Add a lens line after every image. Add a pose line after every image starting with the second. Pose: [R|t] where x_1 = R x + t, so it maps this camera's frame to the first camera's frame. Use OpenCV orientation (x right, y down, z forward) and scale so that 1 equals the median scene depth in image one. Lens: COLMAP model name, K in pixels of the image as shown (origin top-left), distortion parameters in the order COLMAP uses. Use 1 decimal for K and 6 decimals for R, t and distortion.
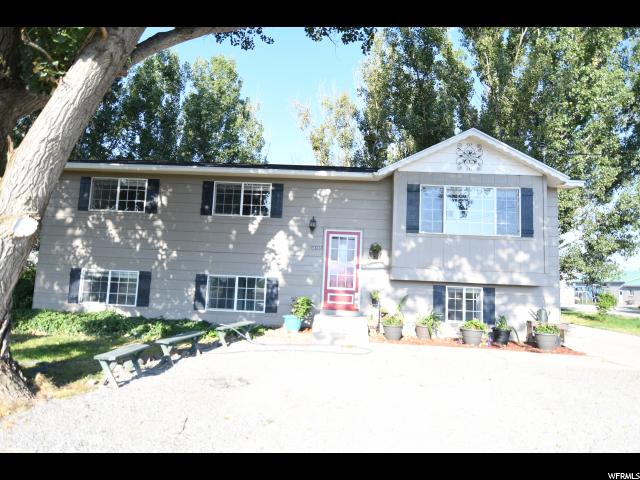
lens RADIAL K [[398.0, 0, 320.0], [0, 398.0, 242.1], [0, 0, 1]] dist [0.010174, -0.000102]
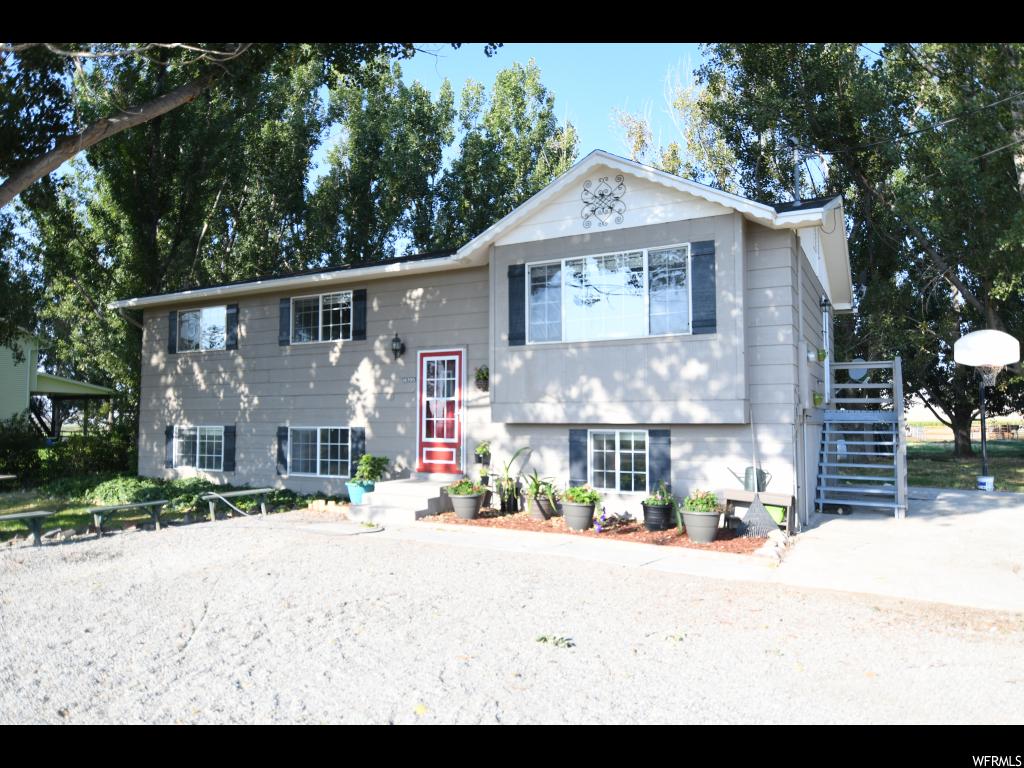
lens RADIAL K [[703.0, 0, 511.7], [0, 703.0, 378.0], [0, 0, 1]] dist [0.010408, 0.003418]
pose [[0.894576, -0.071909, -0.441093, 0.661159], [0.082233, 0.996604, 0.004304, 0.021505], [0.439285, -0.040123, 0.897451, 0.027302]]
